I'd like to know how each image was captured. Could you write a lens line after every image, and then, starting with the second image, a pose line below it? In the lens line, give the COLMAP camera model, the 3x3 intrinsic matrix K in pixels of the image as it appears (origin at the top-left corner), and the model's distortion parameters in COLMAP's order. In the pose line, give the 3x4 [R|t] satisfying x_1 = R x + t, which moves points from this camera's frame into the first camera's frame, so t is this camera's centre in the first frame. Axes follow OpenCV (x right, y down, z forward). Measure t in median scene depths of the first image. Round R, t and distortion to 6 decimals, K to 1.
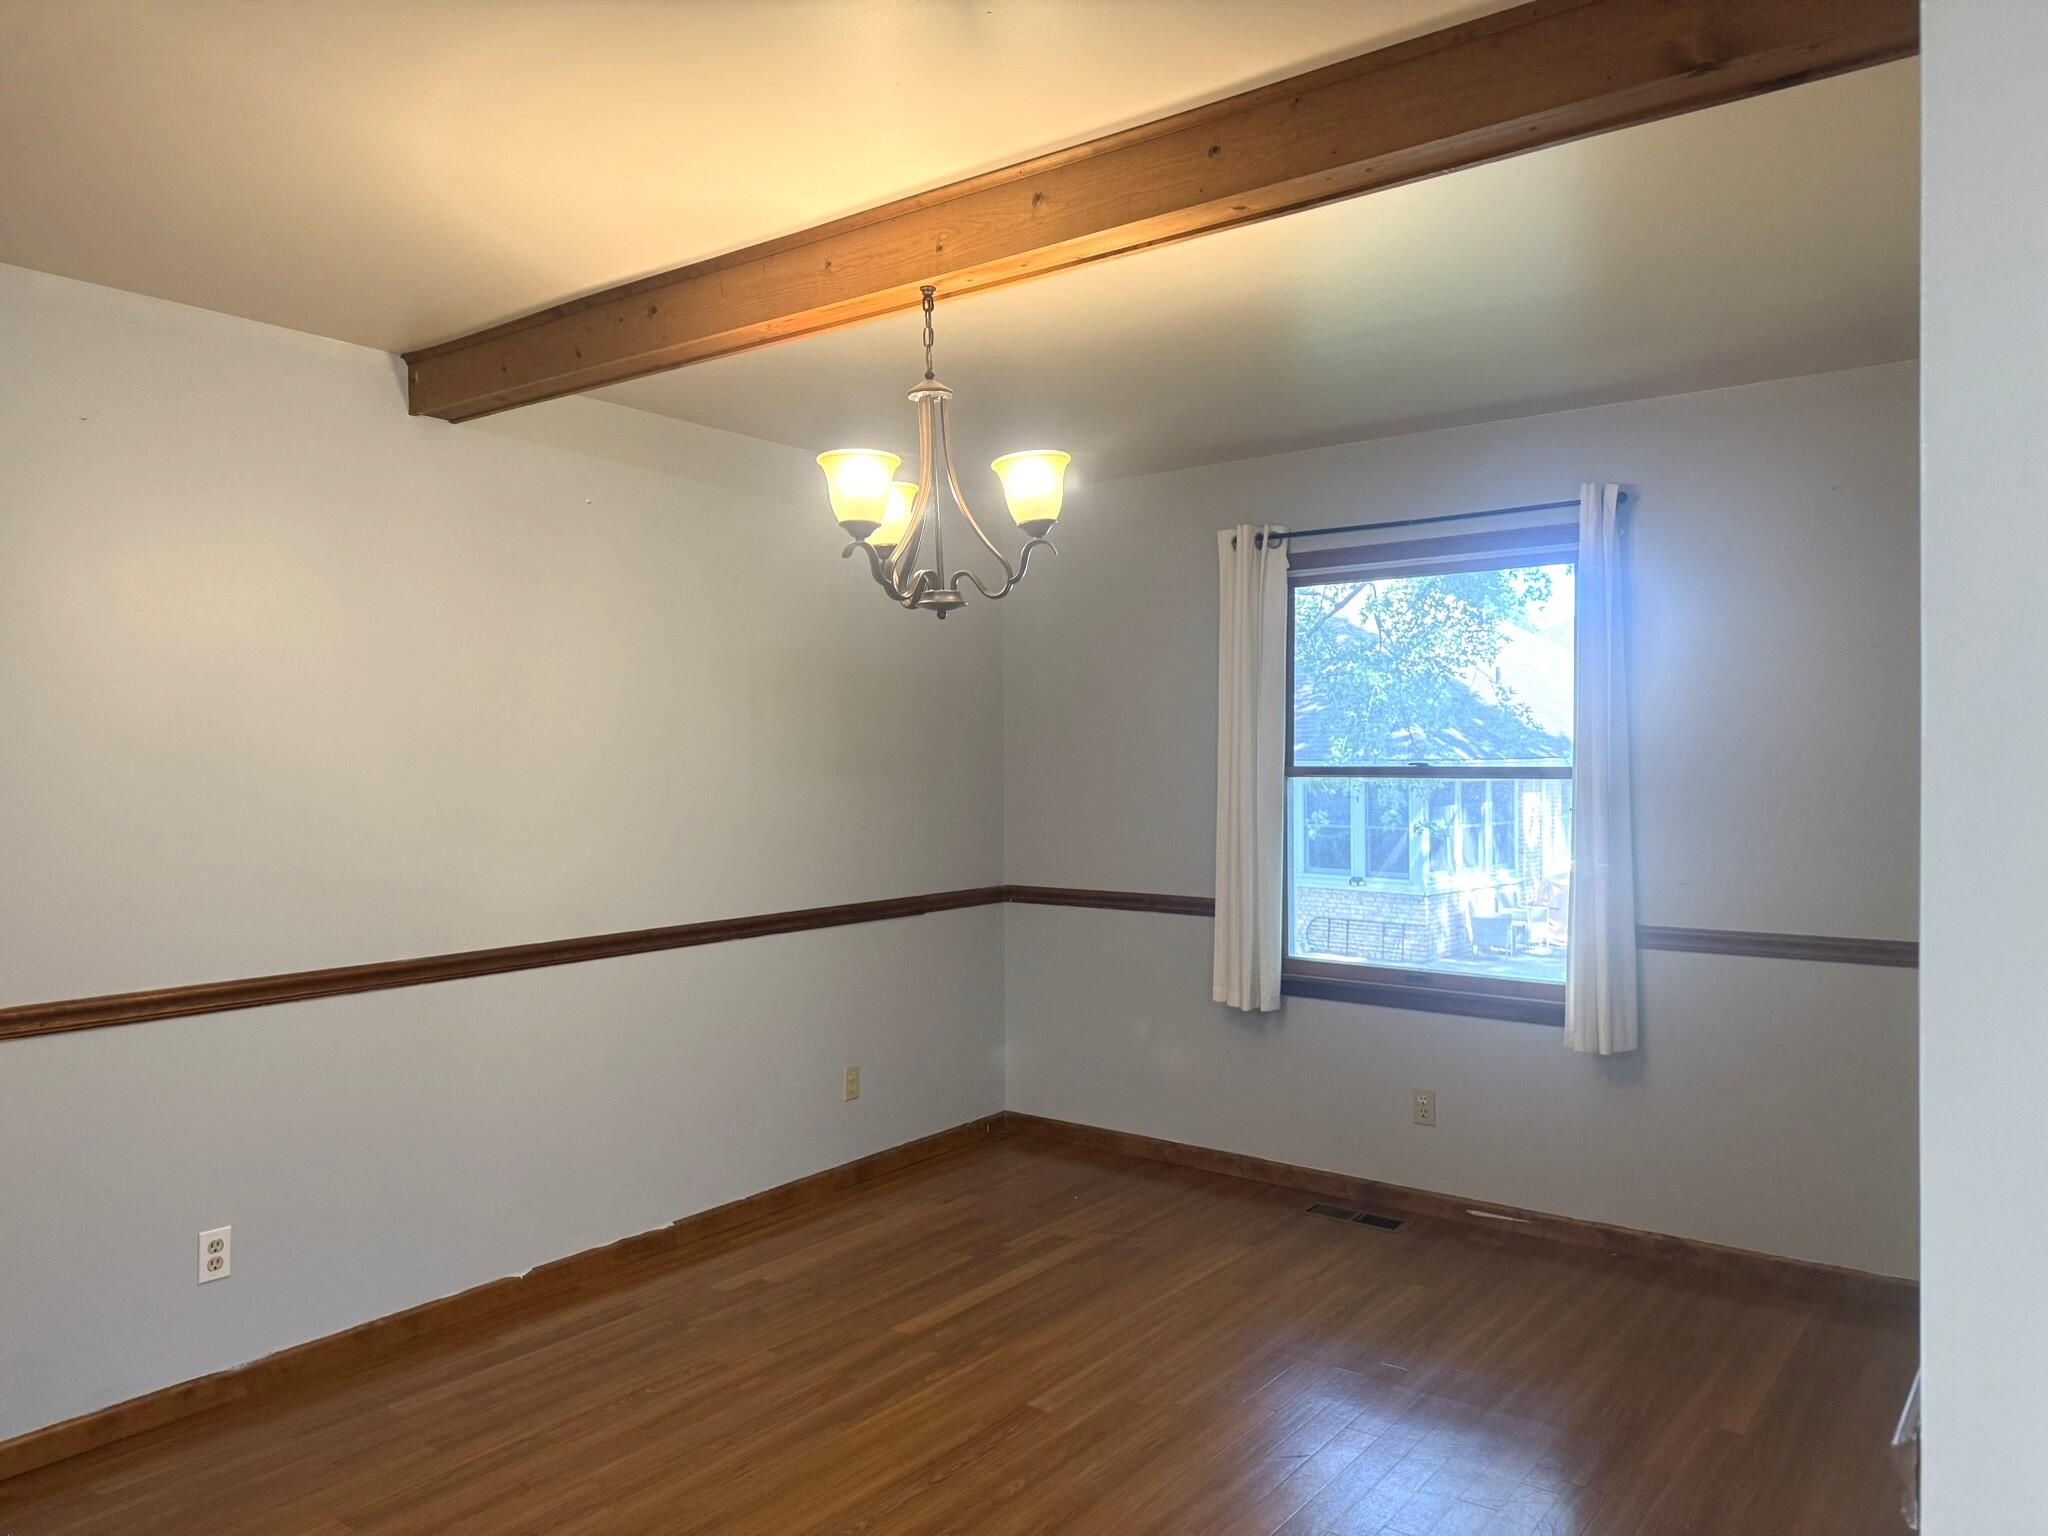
lens RADIAL K [[1445.2, 0, 1001.9], [0, 1445.2, 779.5], [0, 0, 1]] dist [0.069807, -0.066174]
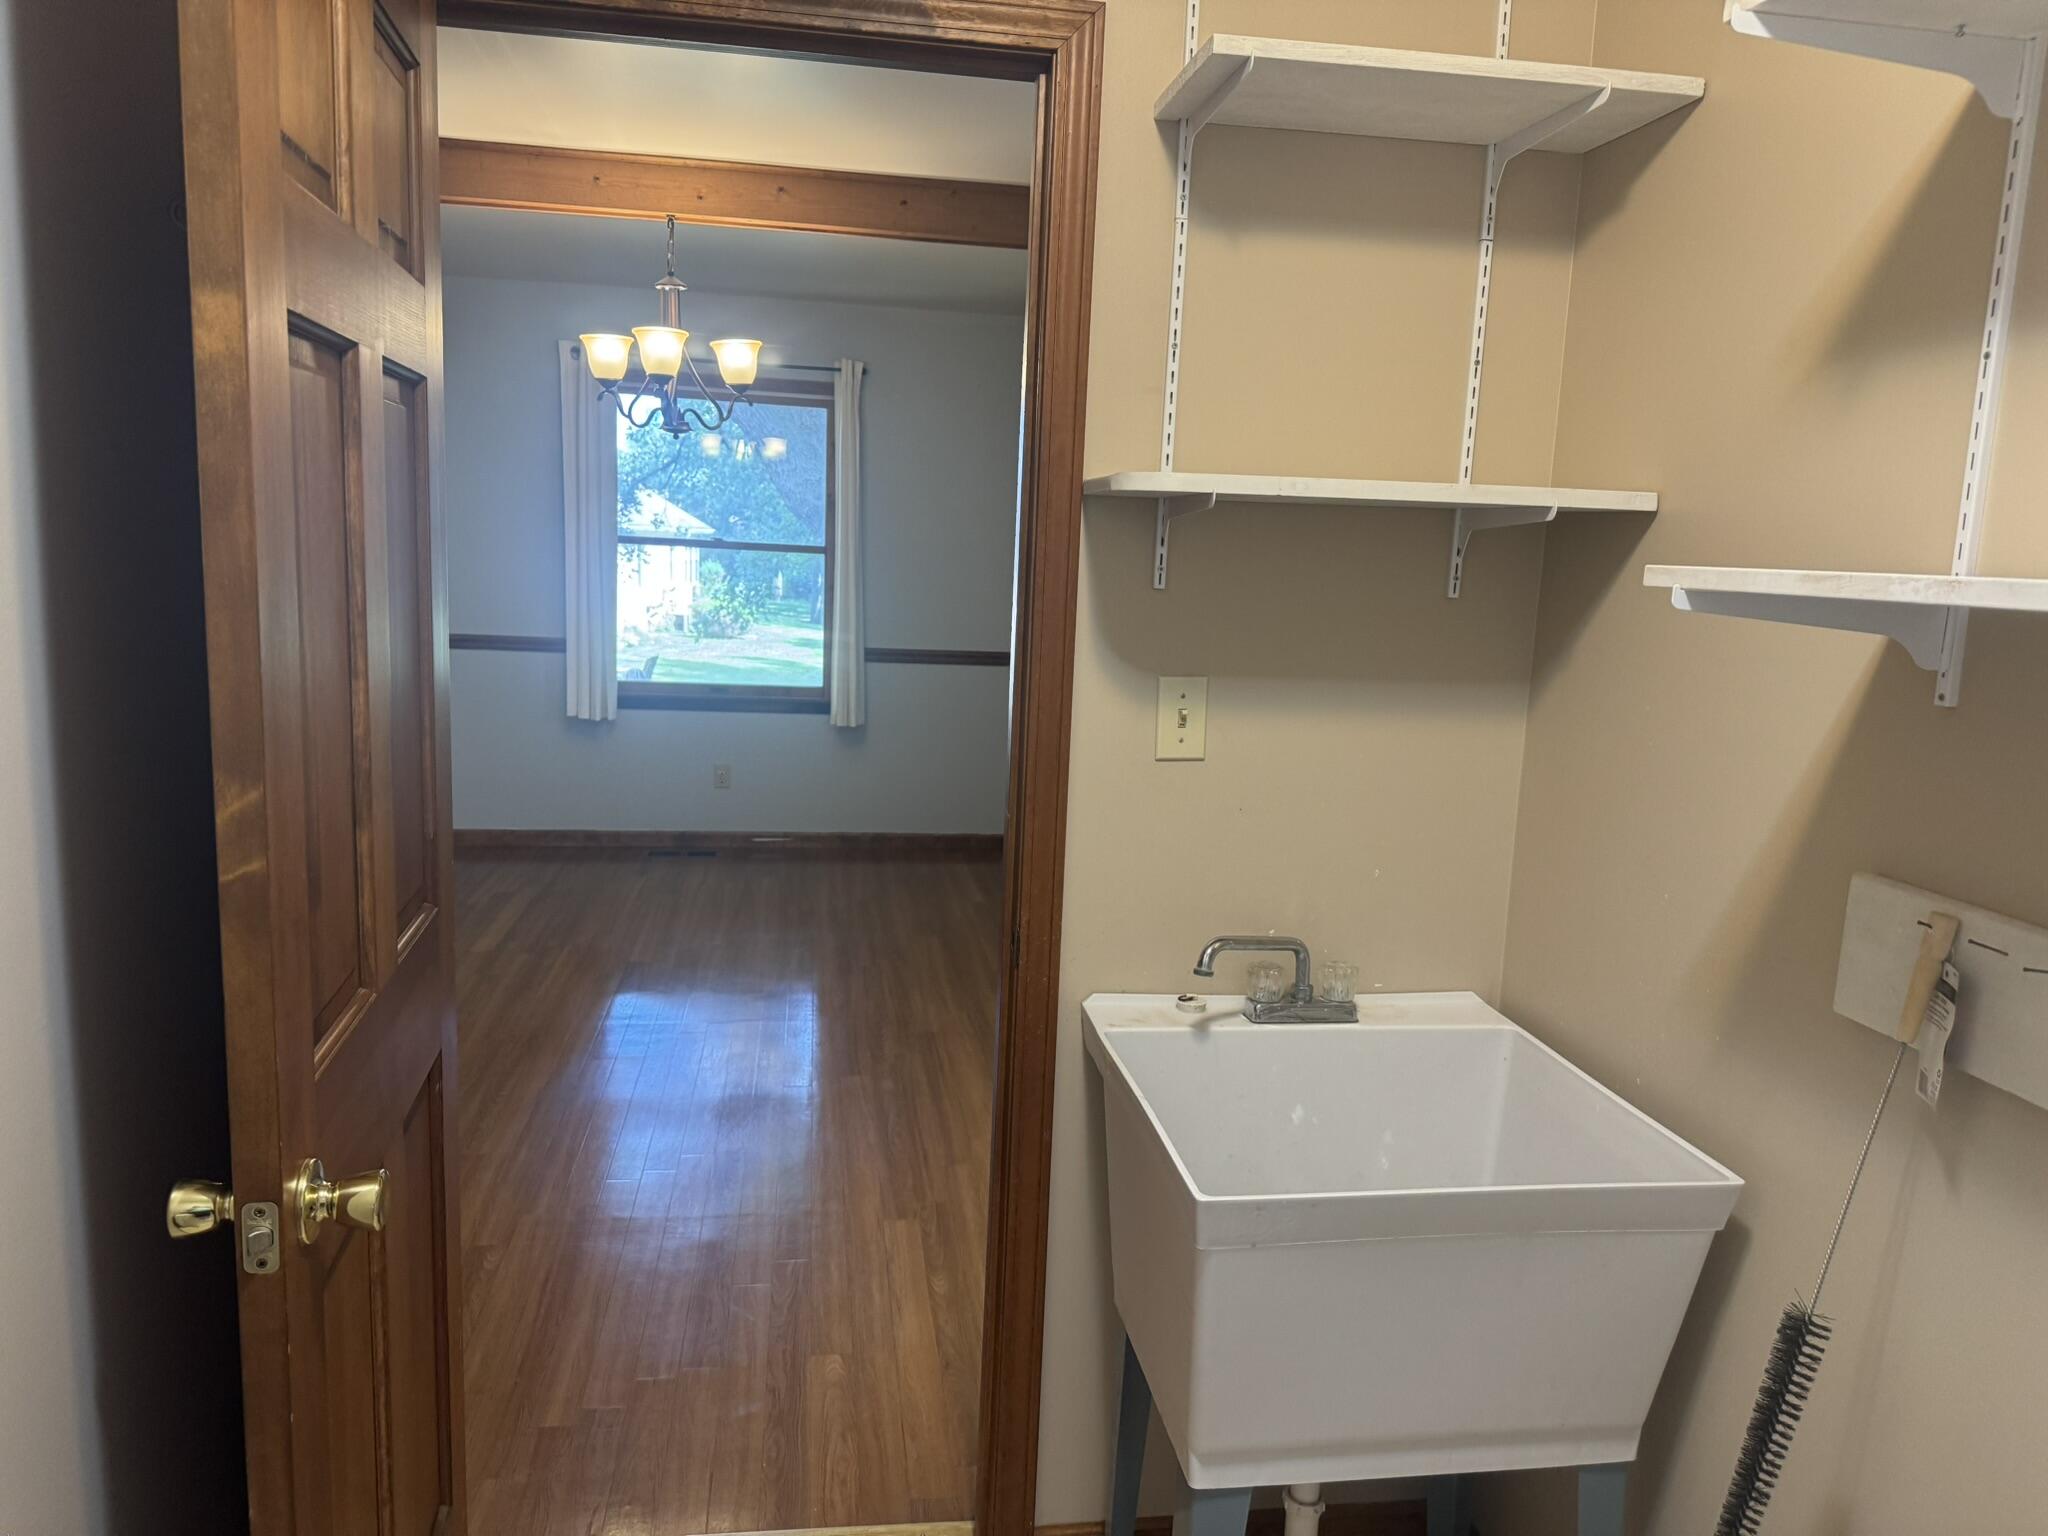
lens RADIAL K [[1445.2, 0, 1009.5], [0, 1445.2, 785.5], [0, 0, 1]] dist [0.069807, -0.066174]
pose [[0.705454, -0.084940, 0.703647, -0.590488], [-0.030801, 0.988181, 0.150168, 0.006485], [-0.708086, -0.127609, 0.694500, -0.242469]]
